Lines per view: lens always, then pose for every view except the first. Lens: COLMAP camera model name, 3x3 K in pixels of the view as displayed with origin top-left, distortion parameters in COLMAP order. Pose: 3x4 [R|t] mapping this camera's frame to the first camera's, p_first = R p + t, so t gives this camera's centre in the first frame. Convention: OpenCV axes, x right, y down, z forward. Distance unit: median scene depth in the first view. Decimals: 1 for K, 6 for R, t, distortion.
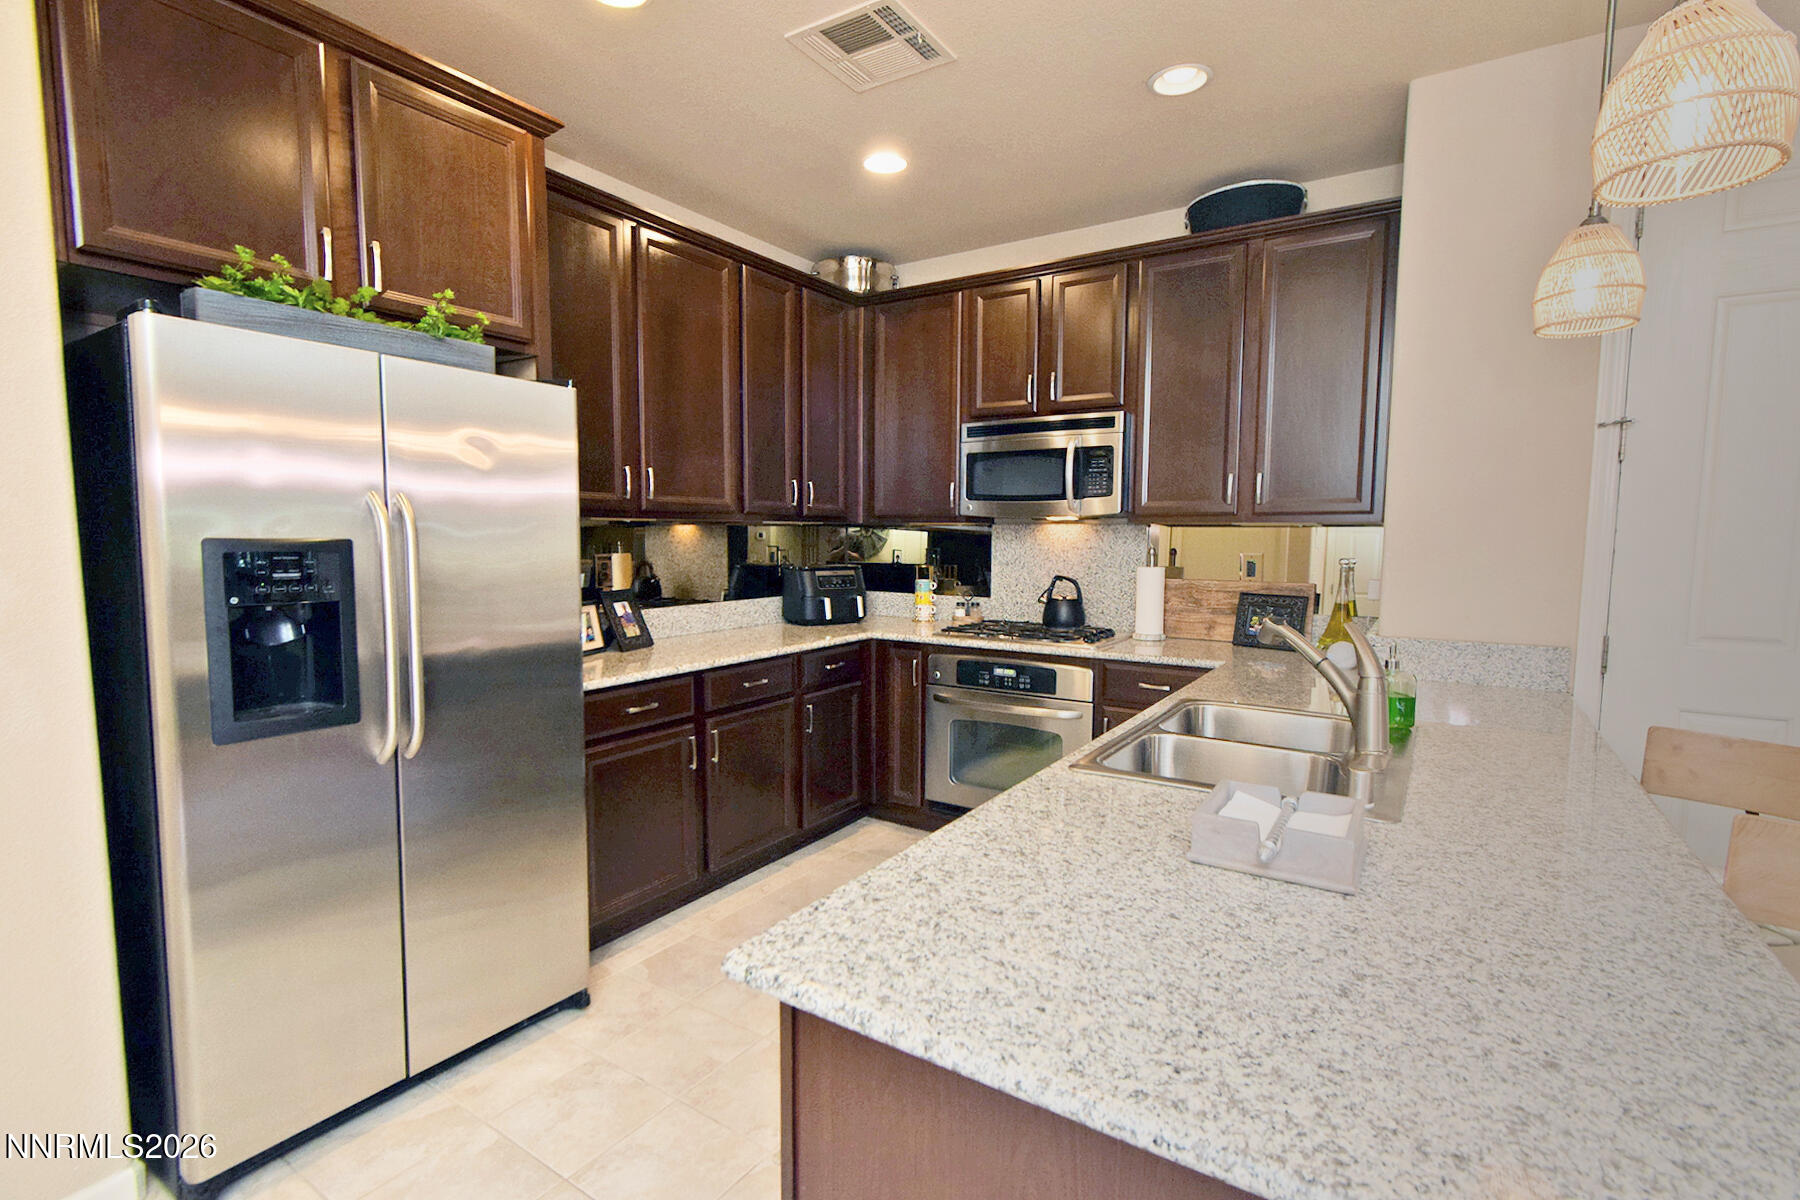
lens RADIAL K [[835.4, 0, 896.9], [0, 835.4, 607.9], [0, 0, 1]] dist [0.001346, 0.000182]
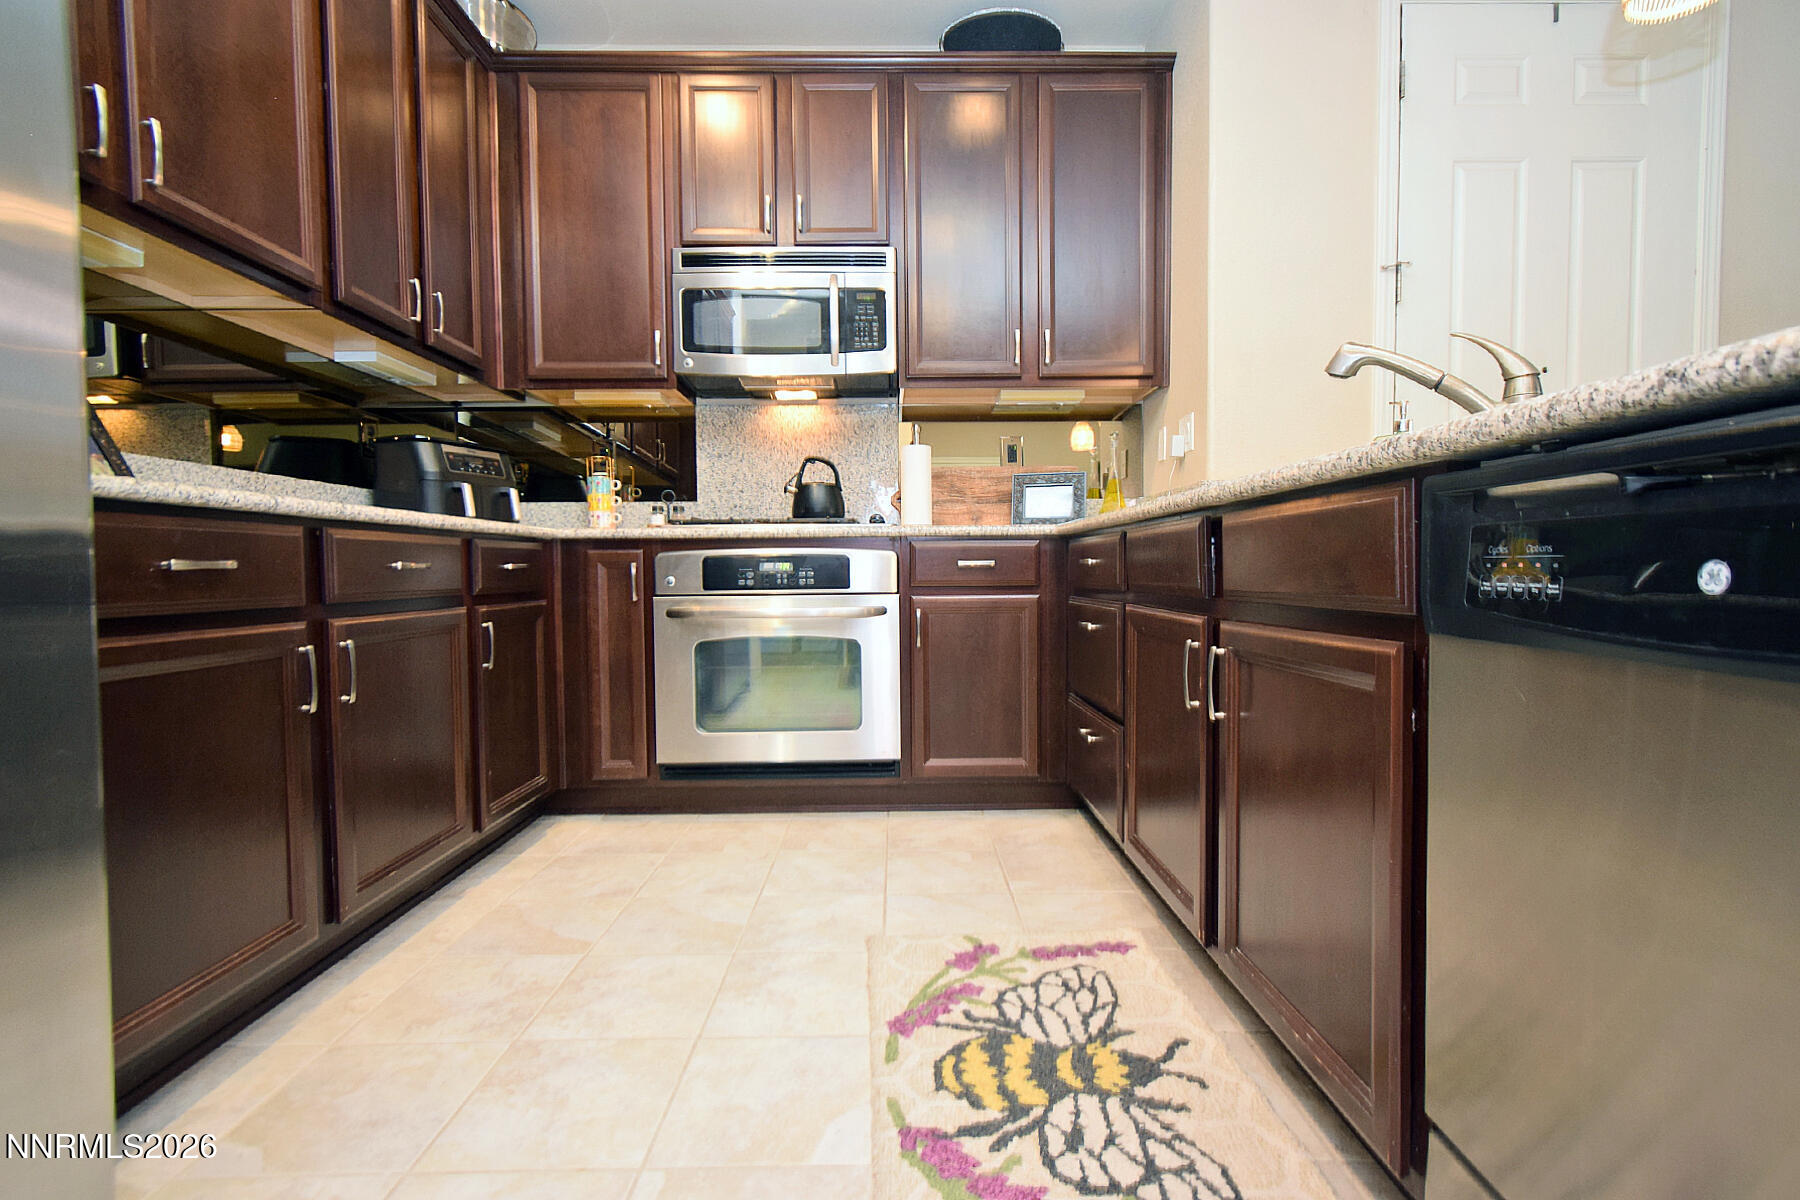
lens RADIAL K [[827.0, 0, 899.7], [0, 827.0, 602.6], [0, 0, 1]] dist [0.008307, -0.000397]
pose [[0.829066, -0.032874, 0.558183, -0.194584], [0.062251, 0.997491, -0.033715, 0.142517], [-0.555674, 0.062699, 0.829033, 0.335046]]
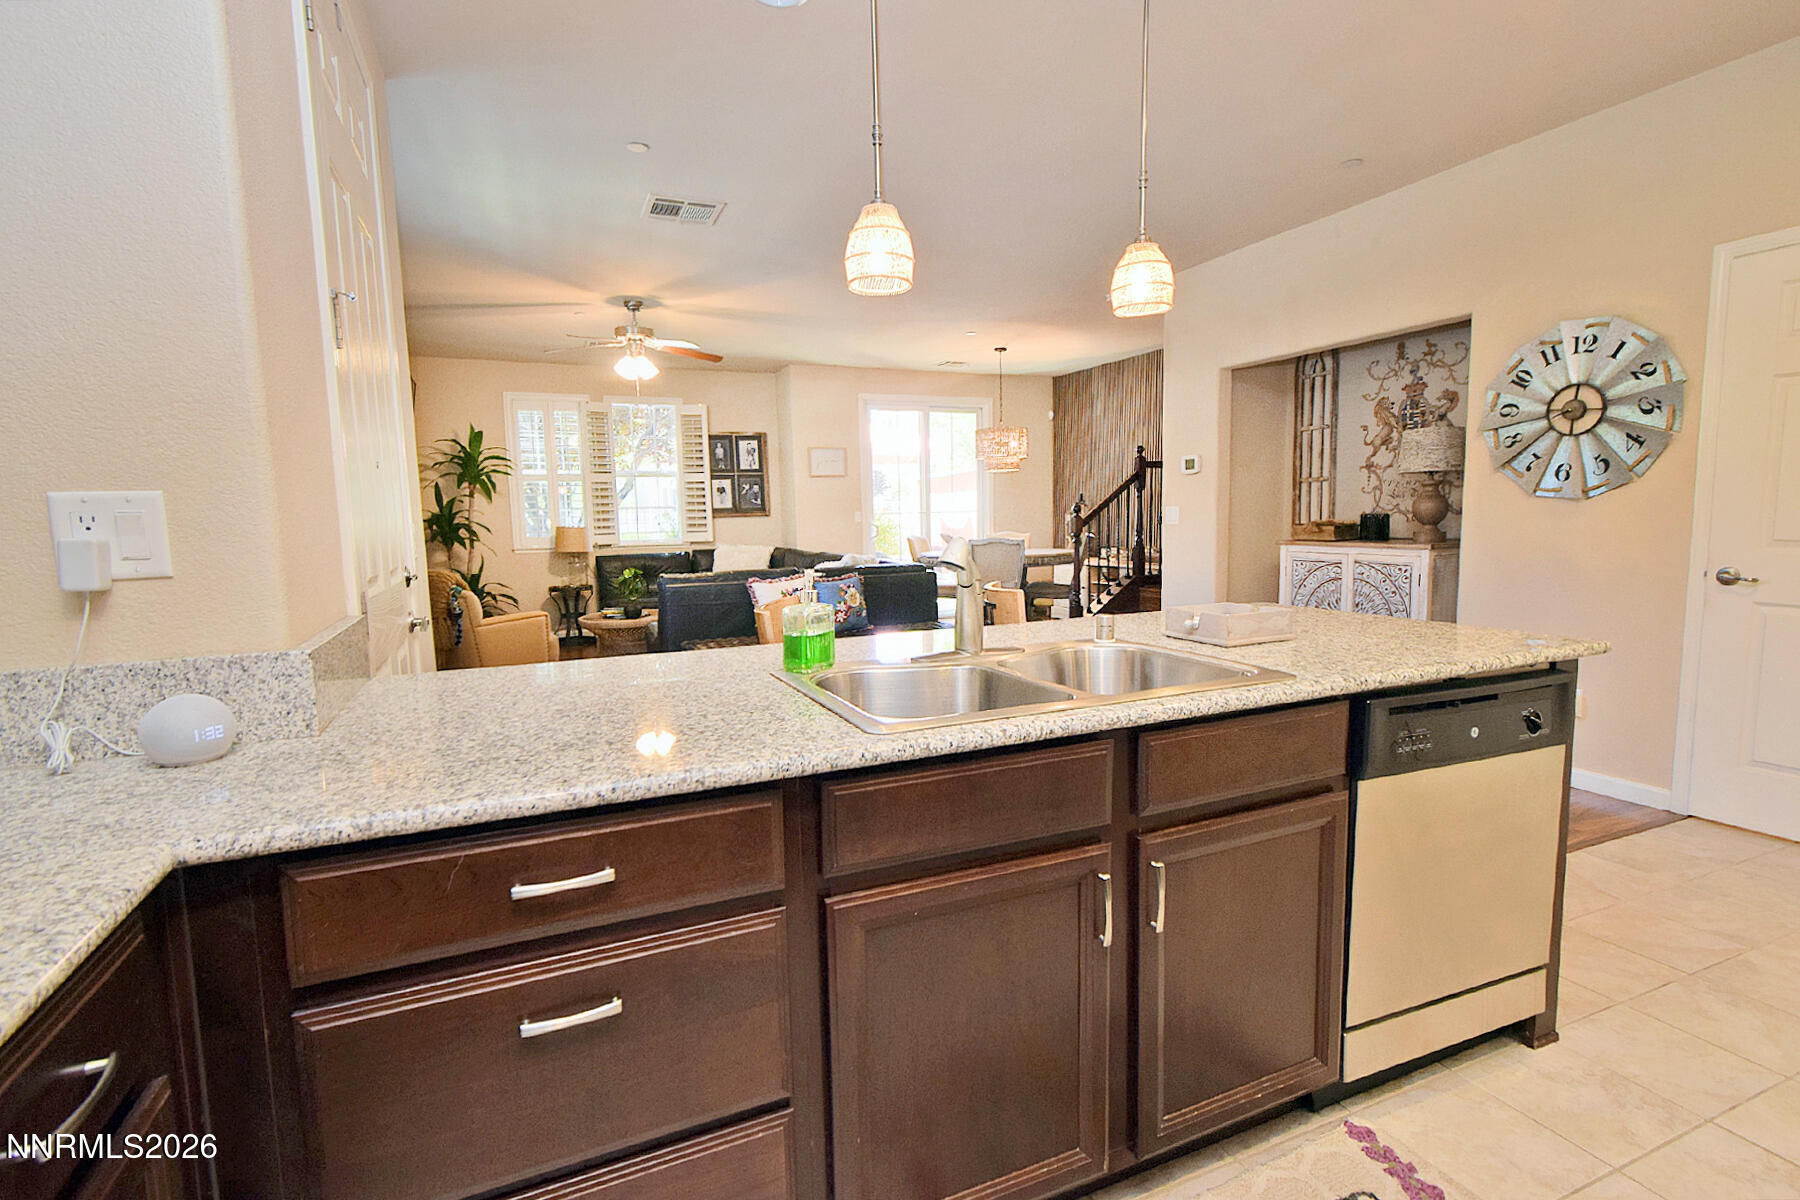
lens RADIAL K [[851.8, 0, 900.0], [0, 851.8, 600.0], [0, 0, 1]] dist [0.001017, 0.000131]
pose [[-0.843566, -0.041425, 0.535426, 0.035384], [0.068298, 0.980649, 0.183475, -0.046711], [-0.532665, 0.191342, -0.824413, 0.948644]]
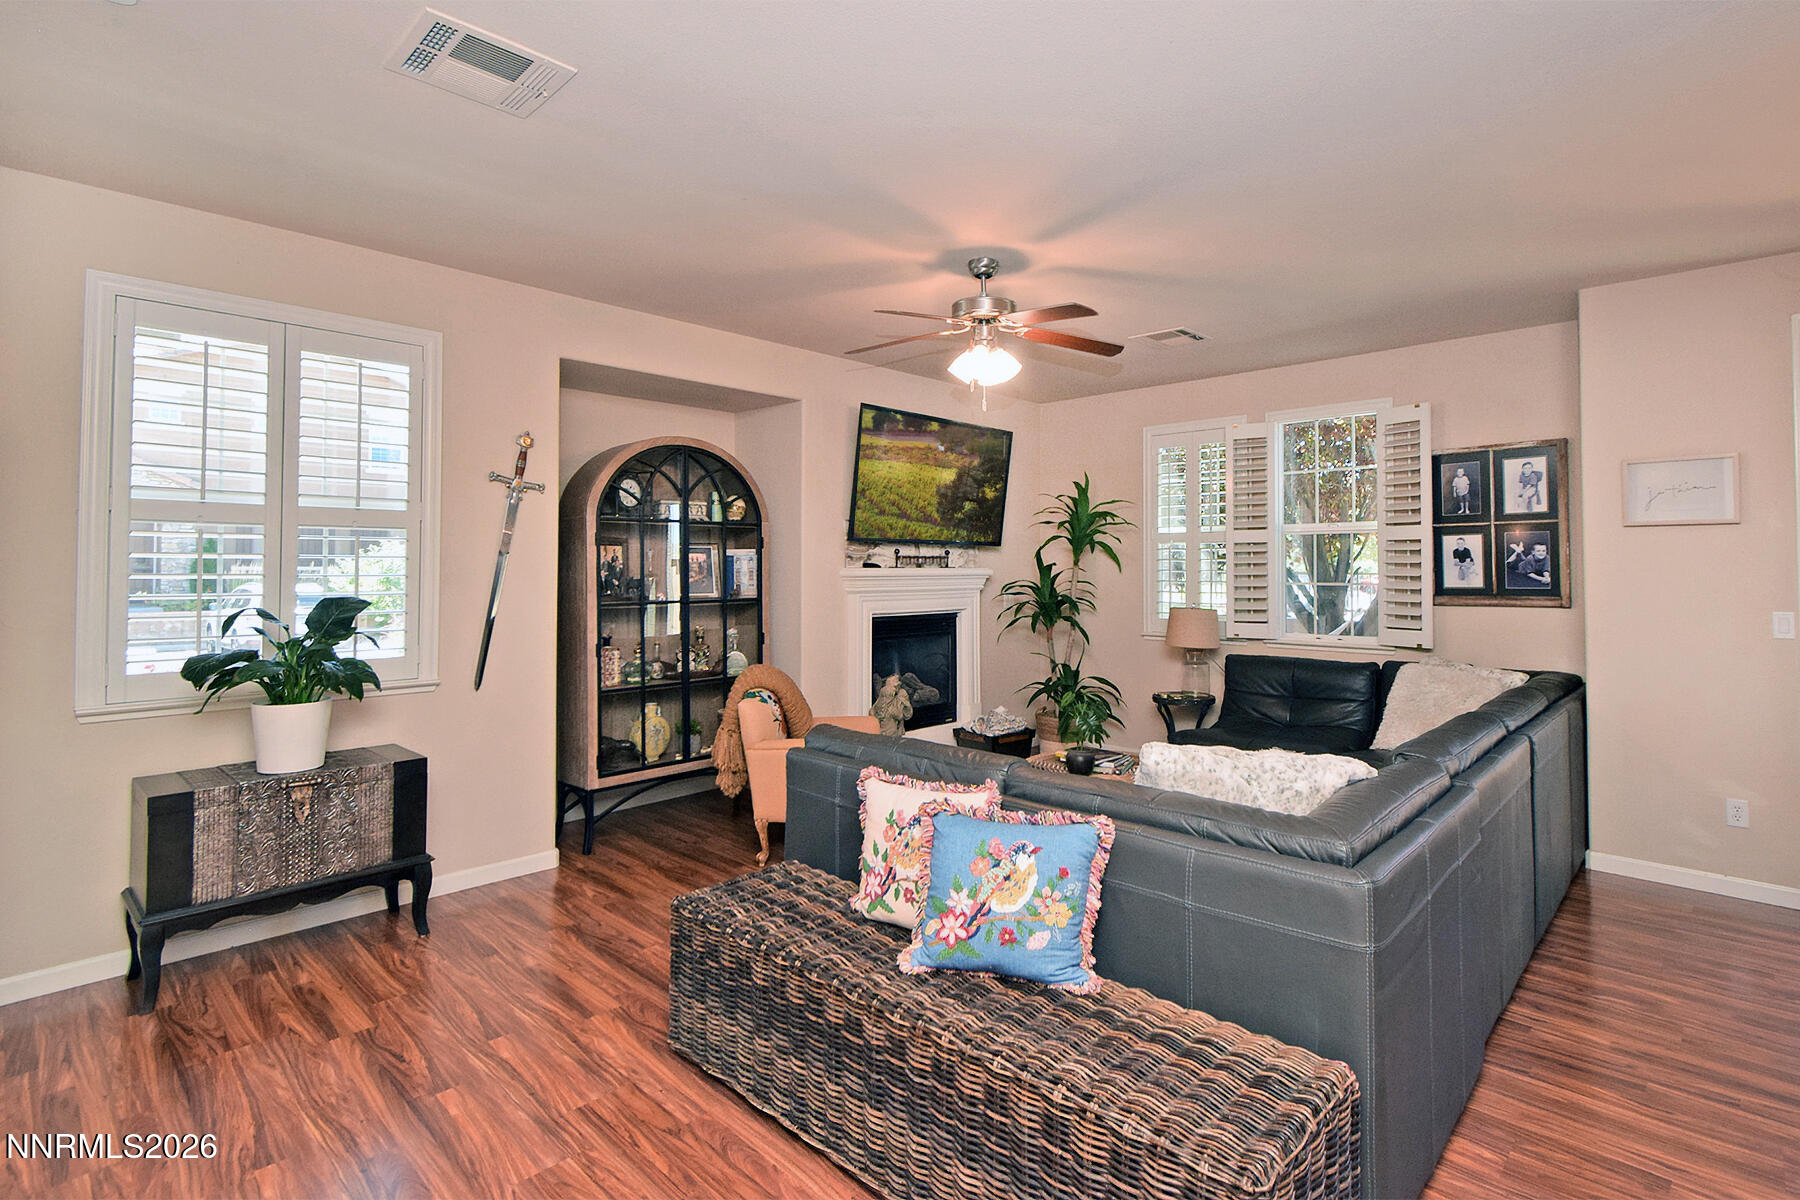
lens RADIAL K [[867.8, 0, 965.1], [0, 867.8, 547.4], [0, 0, 1]] dist [-0.001104, -0.000066]
pose [[0.148240, 0.021258, 0.988723, 0.397486], [0.092189, 0.995119, -0.035218, 0.030980], [-0.984645, 0.096370, 0.145557, -0.433401]]
